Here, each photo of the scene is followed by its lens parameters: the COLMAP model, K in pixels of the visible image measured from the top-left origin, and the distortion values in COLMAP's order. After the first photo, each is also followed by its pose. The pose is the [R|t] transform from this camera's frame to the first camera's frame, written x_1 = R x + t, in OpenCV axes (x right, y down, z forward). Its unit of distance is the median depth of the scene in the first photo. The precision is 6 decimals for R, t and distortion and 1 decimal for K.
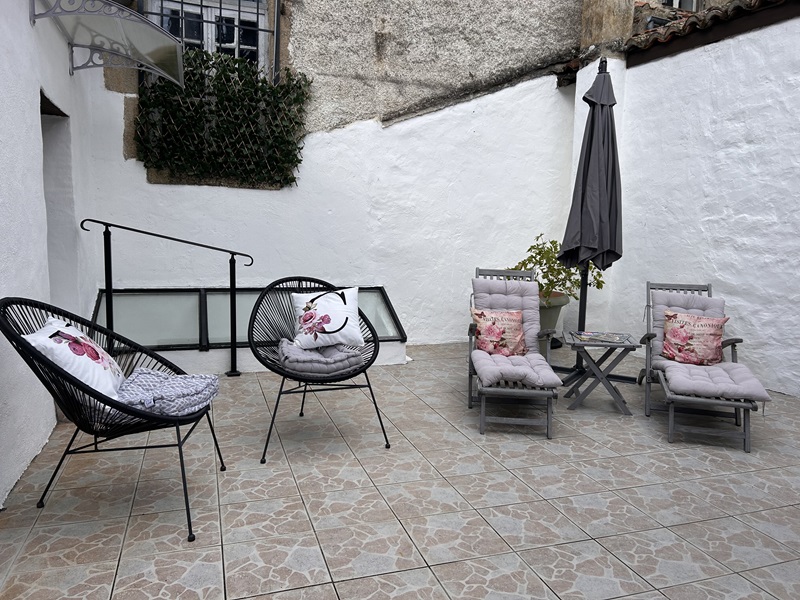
lens RADIAL K [[601.4, 0, 401.7], [0, 601.4, 298.7], [0, 0, 1]] dist [0.046314, -0.047024]
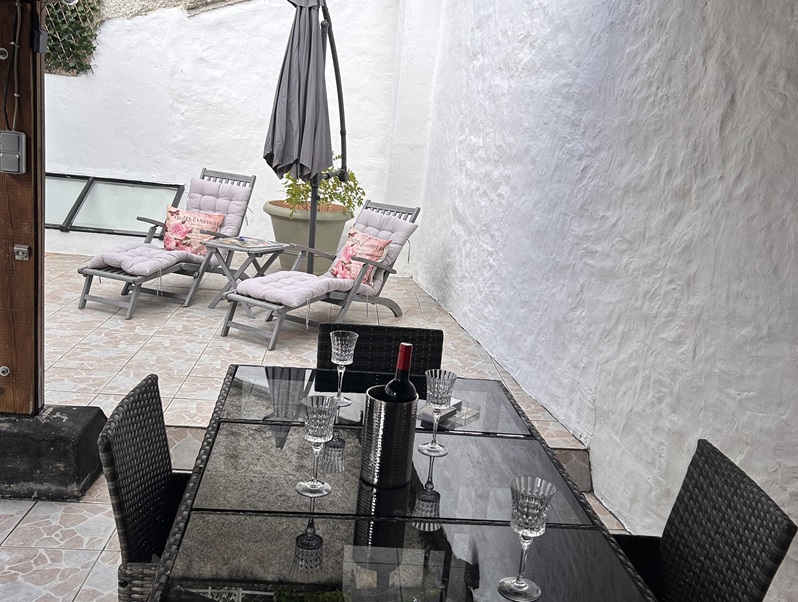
lens RADIAL K [[784.9, 0, 397.5], [0, 784.9, 322.2], [0, 0, 1]] dist [-0.014729, 0.000000]
pose [[0.966859, 0.132428, -0.218282, 0.637247], [-0.106250, 0.986114, 0.127635, 0.000127], [0.232153, -0.100212, 0.967503, -0.171888]]
